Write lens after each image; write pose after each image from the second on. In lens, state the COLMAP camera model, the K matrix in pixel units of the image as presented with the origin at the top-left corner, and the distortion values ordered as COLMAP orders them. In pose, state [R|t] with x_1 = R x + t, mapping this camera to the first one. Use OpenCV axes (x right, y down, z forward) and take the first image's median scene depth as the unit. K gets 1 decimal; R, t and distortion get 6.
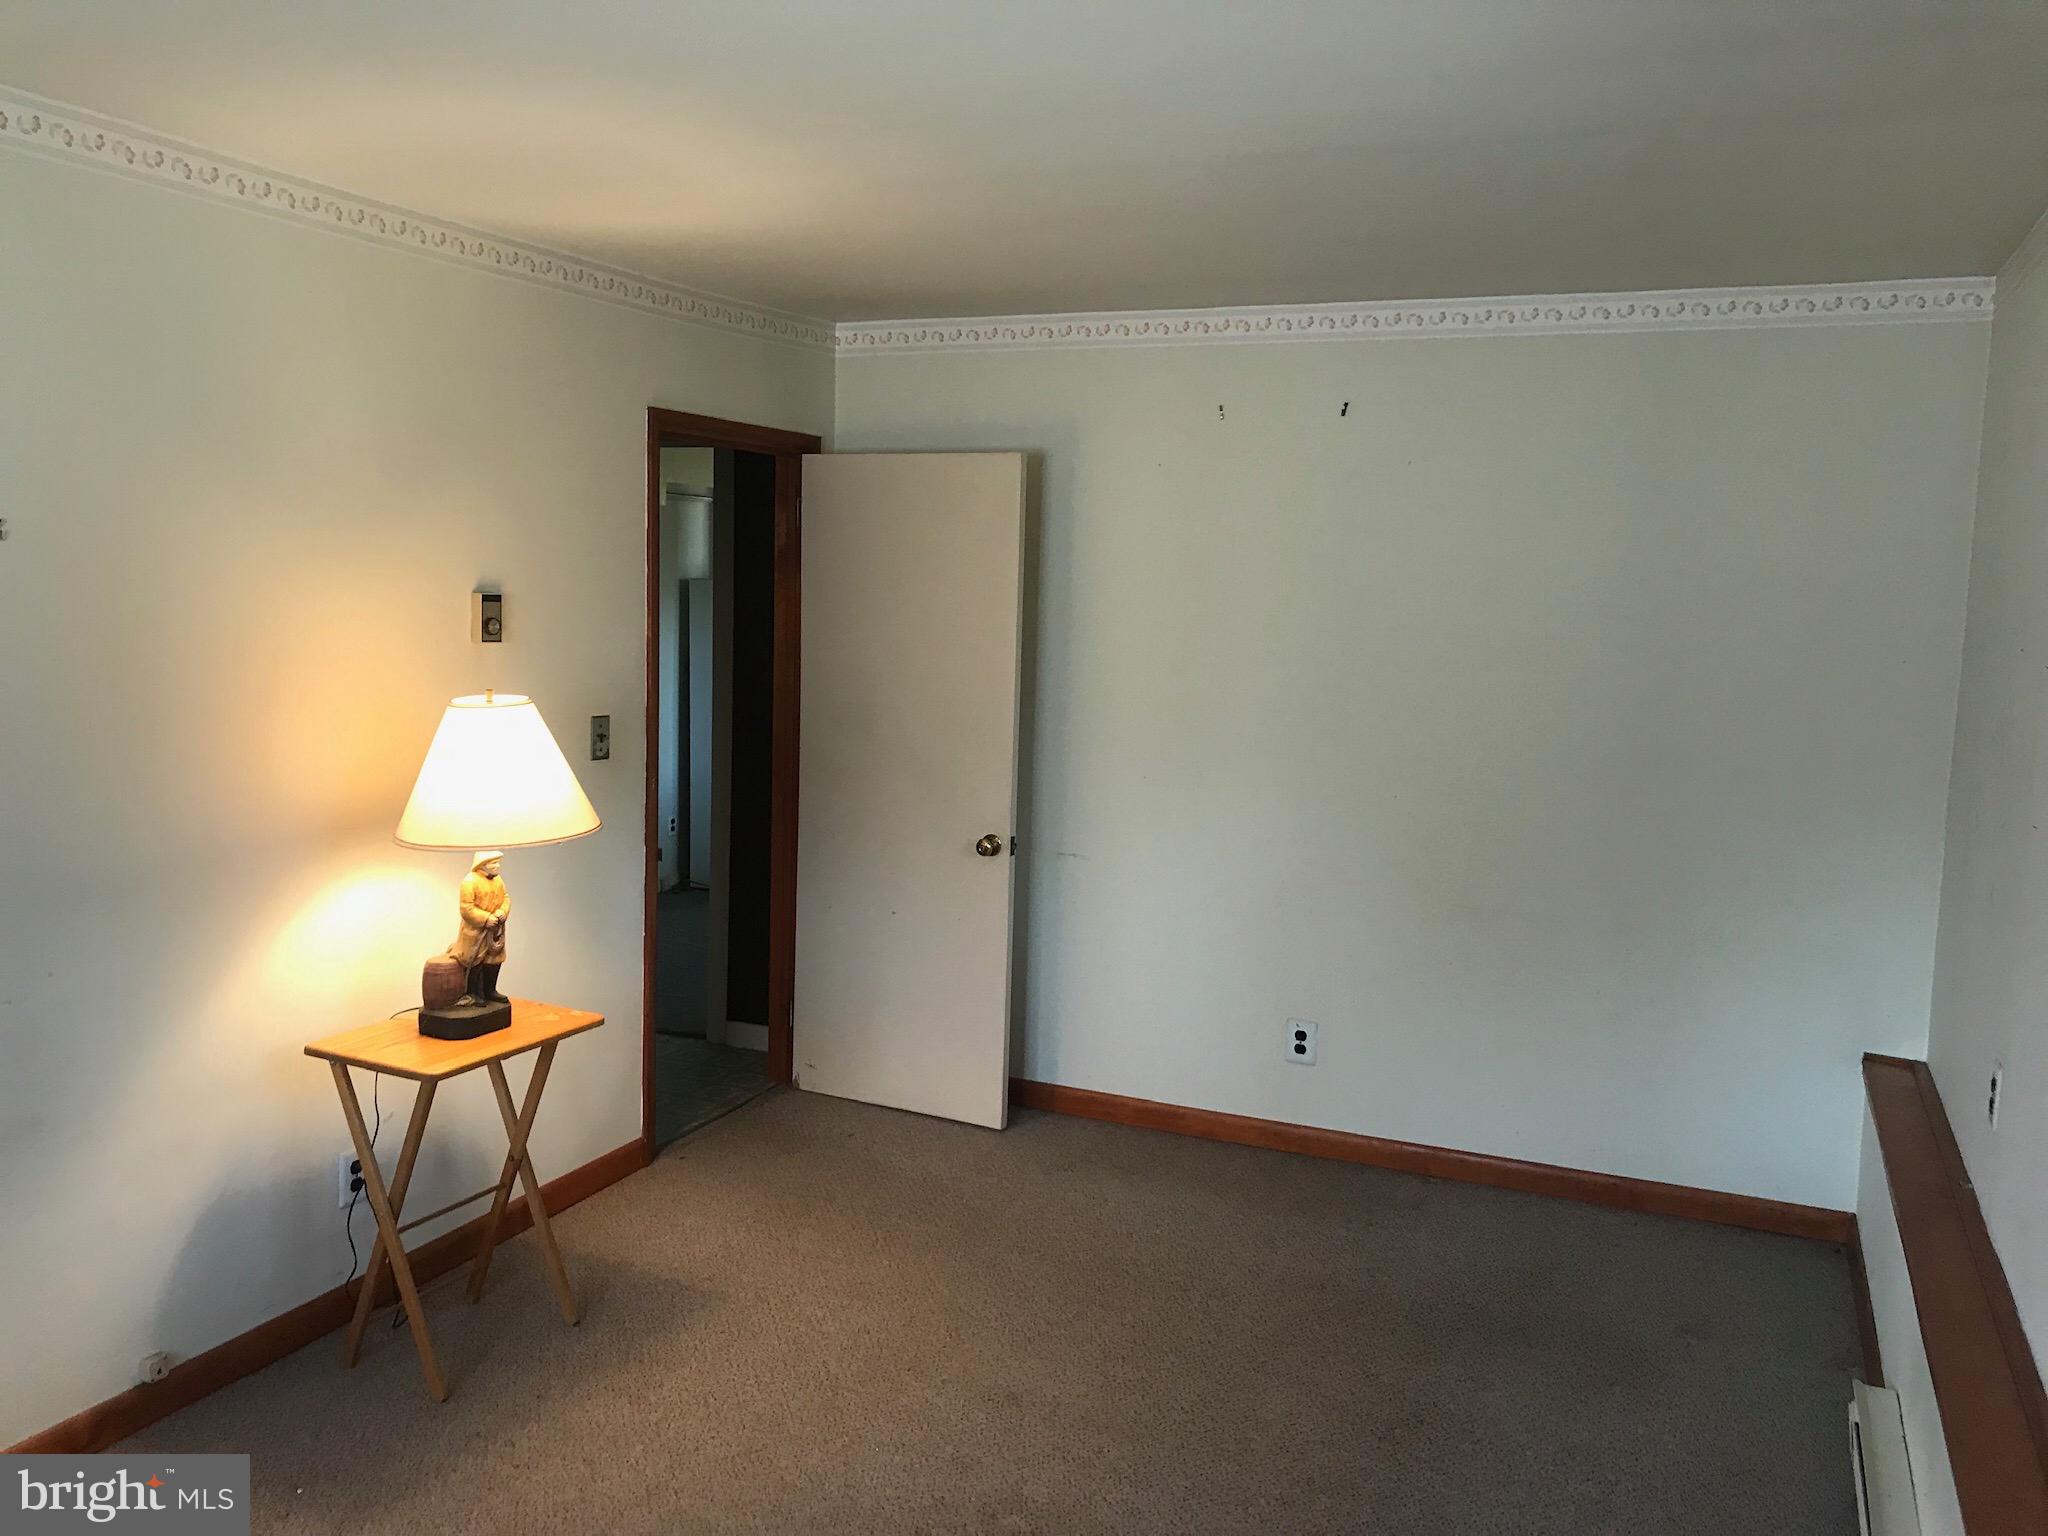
lens RADIAL K [[1687.8, 0, 1024.0], [0, 1687.8, 768.0], [0, 0, 1]] dist [0.006419, 0.004344]
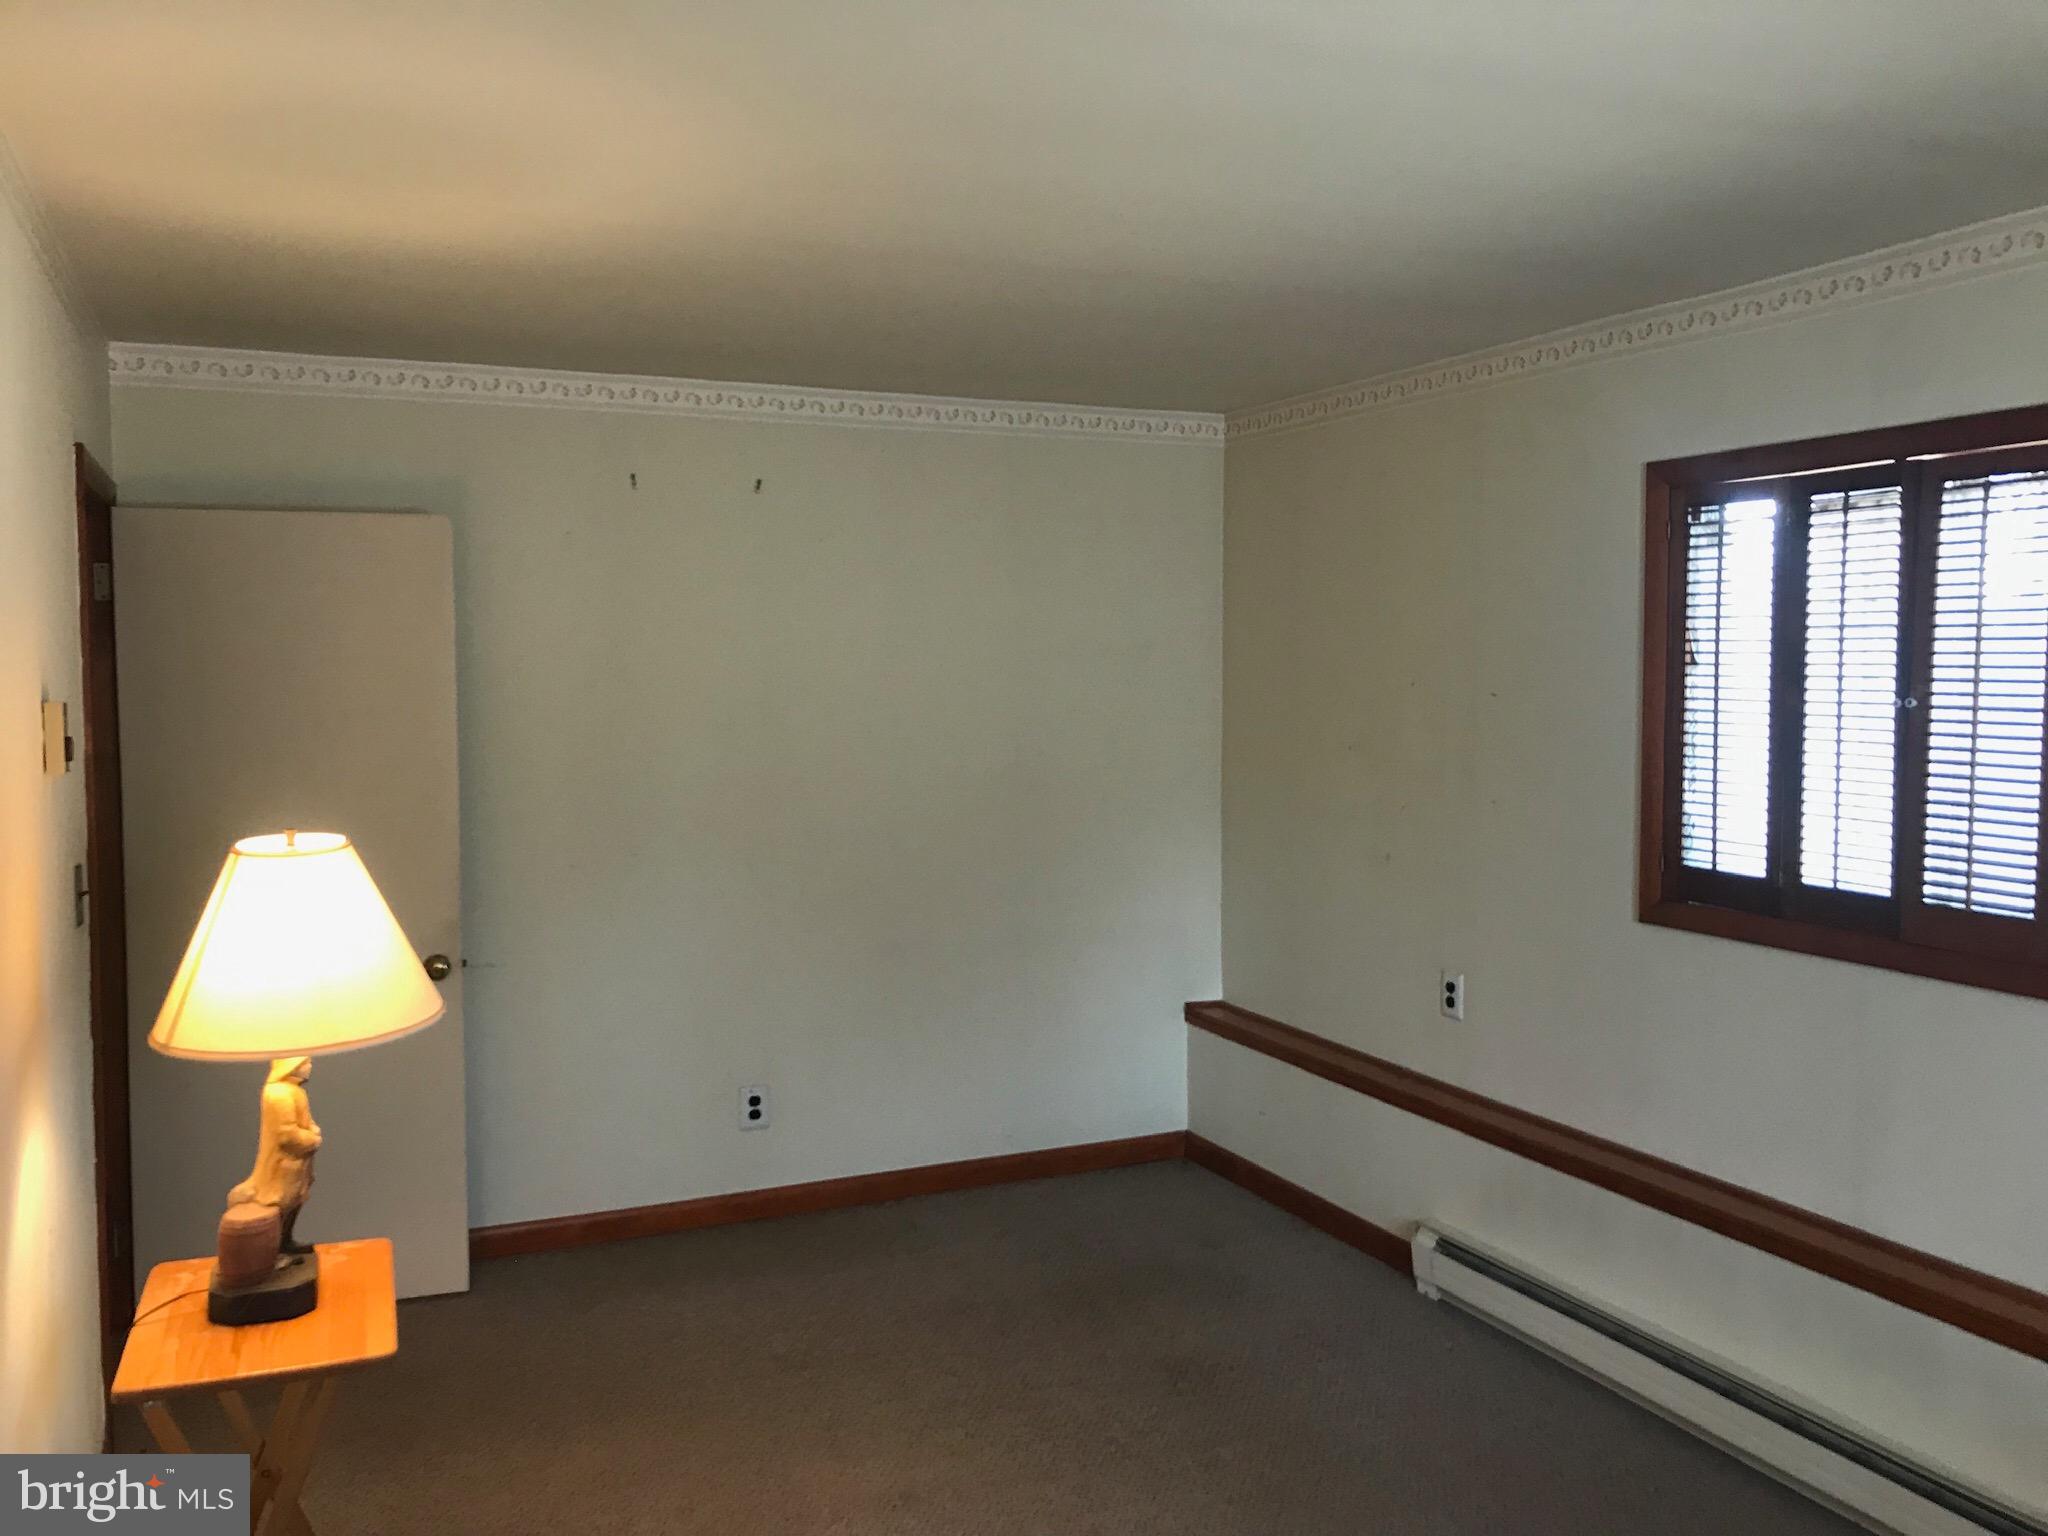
lens RADIAL K [[1699.0, 0, 990.7], [0, 1699.0, 768.4], [0, 0, 1]] dist [0.072435, -0.165603]
pose [[0.664266, -0.078802, 0.743331, -0.483754], [0.106360, 0.994274, 0.010357, -0.034668], [-0.739890, 0.072181, 0.668844, 0.199854]]
